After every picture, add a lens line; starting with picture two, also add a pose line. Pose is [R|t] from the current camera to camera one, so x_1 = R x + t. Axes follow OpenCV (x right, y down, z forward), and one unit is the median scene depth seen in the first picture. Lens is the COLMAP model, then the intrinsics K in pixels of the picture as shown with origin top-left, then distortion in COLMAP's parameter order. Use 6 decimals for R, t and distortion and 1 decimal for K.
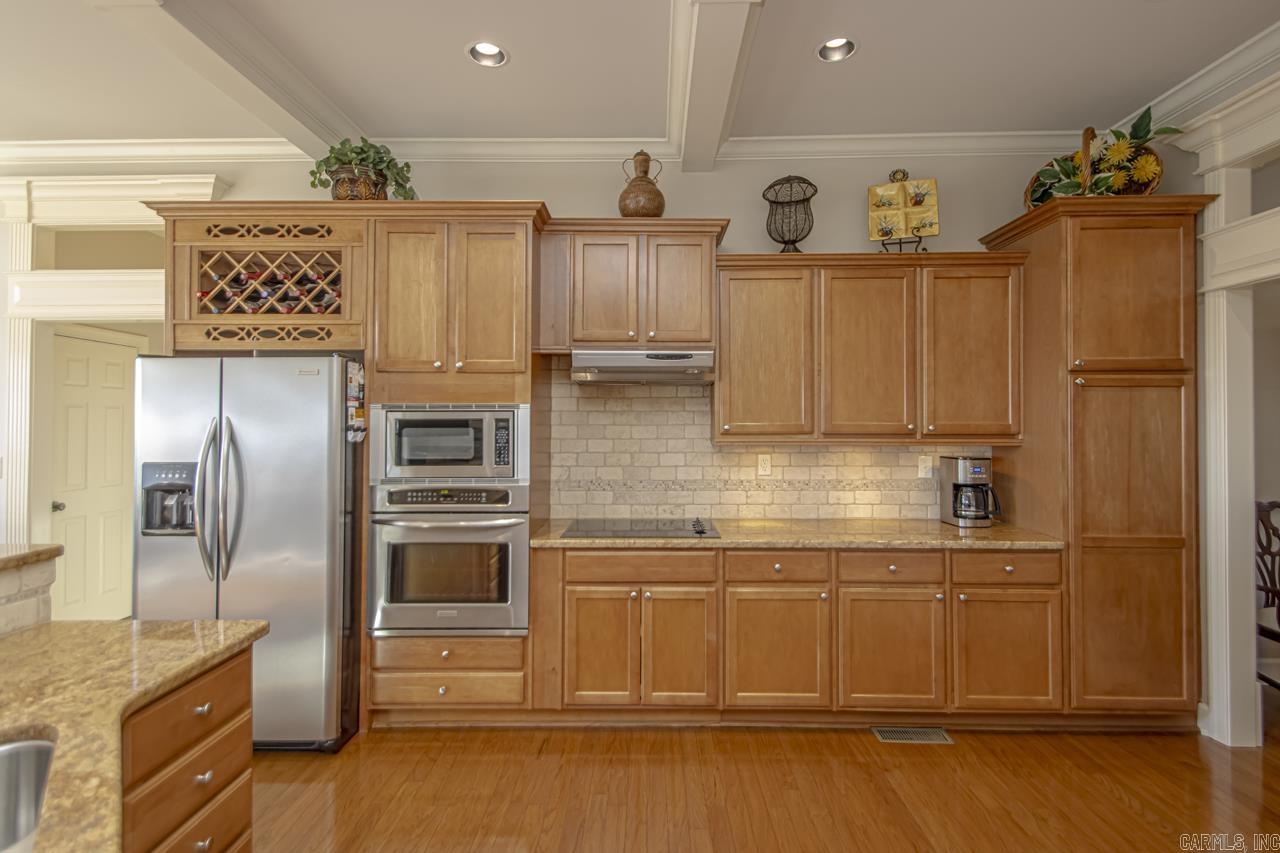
lens RADIAL K [[612.7, 0, 660.2], [0, 612.7, 409.4], [0, 0, 1]] dist [0.024619, -0.000231]
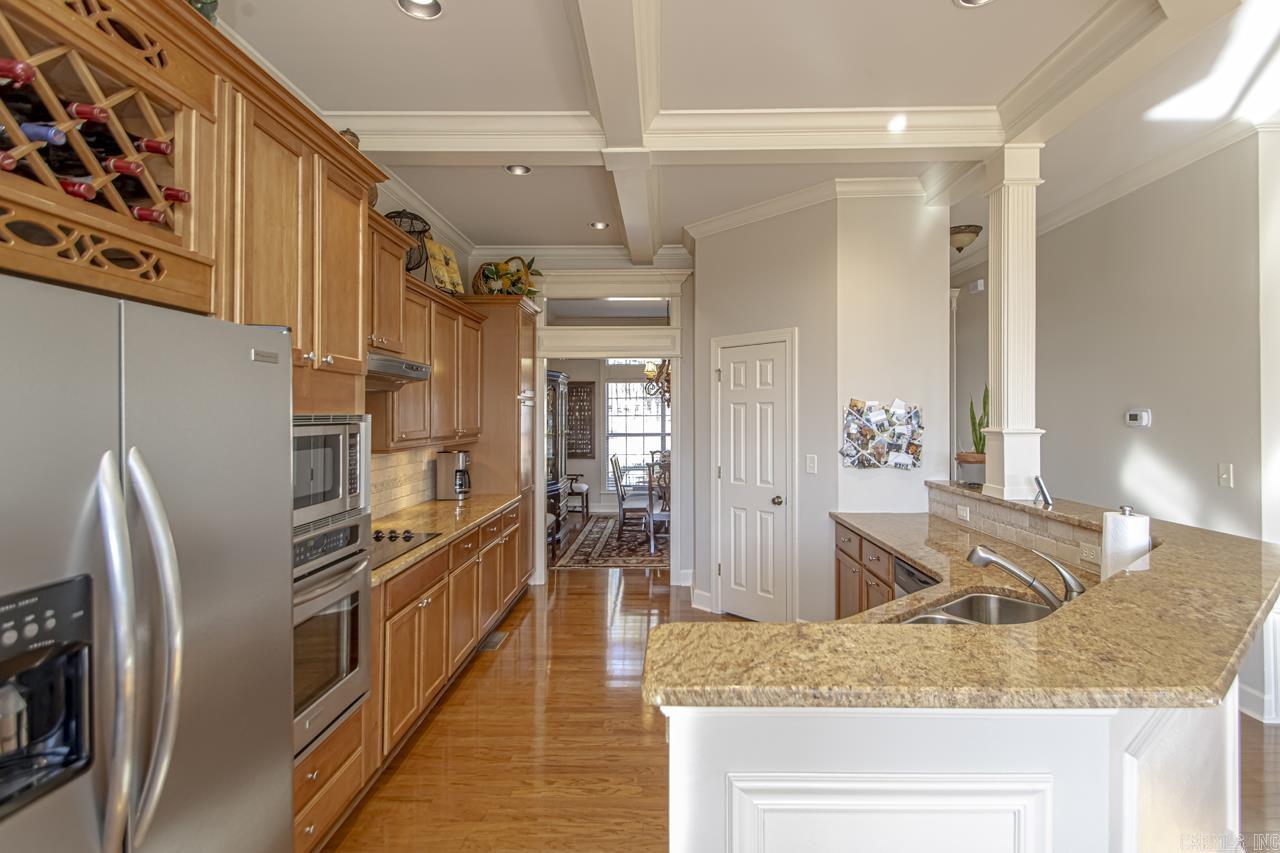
lens RADIAL K [[627.1, 0, 628.8], [0, 627.1, 408.8], [0, 0, 1]] dist [0.000313, -0.013904]
pose [[0.025694, 0.009864, 0.999621, -1.009237], [-0.013504, 0.999864, -0.009519, -0.012873], [-0.999579, -0.013254, 0.025823, 0.612711]]
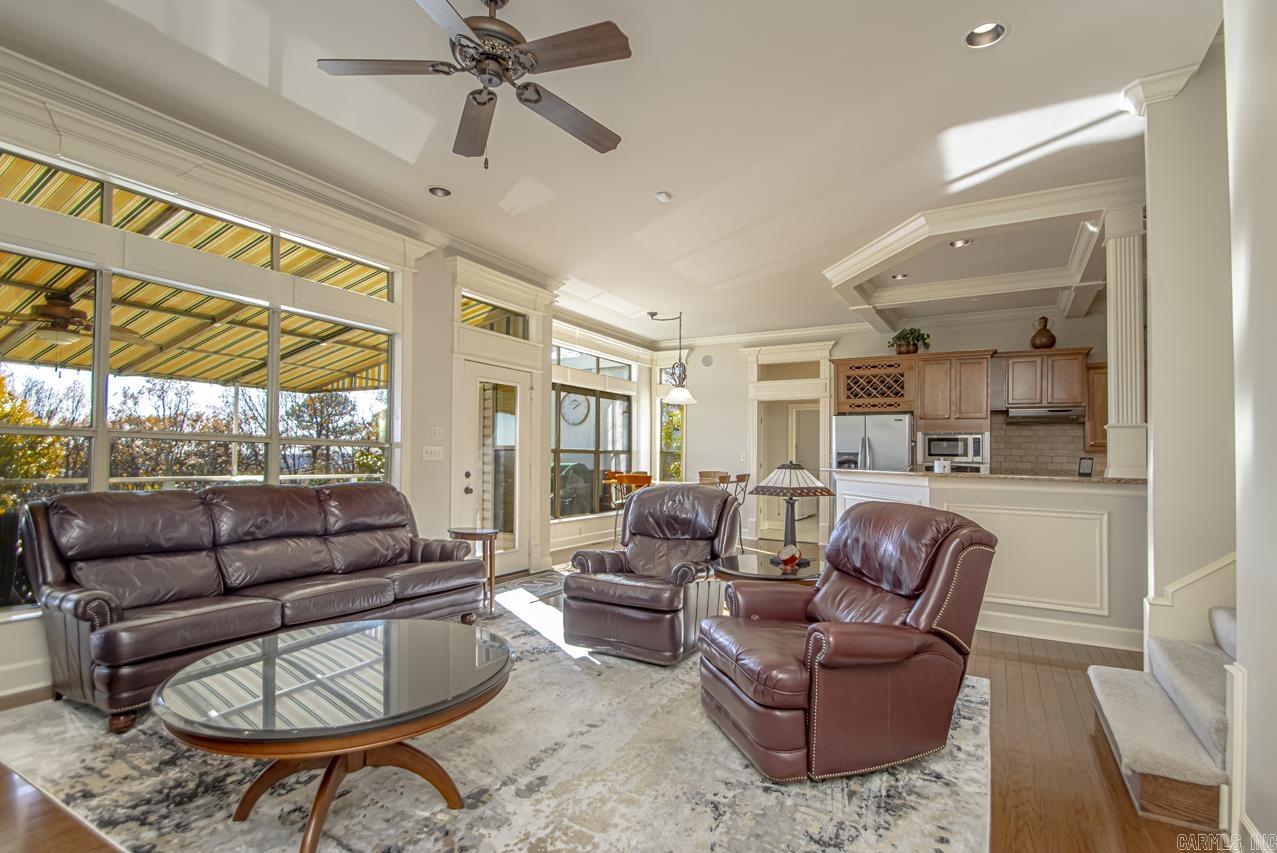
lens RADIAL K [[588.7, 0, 640.5], [0, 588.7, 432.6], [0, 0, 1]] dist [0.009611, -0.010894]
pose [[0.849311, -0.001719, -0.527890, -0.151822], [-0.013322, 0.999606, -0.024689, 0.067991], [0.527725, 0.028001, 0.848954, -1.653173]]
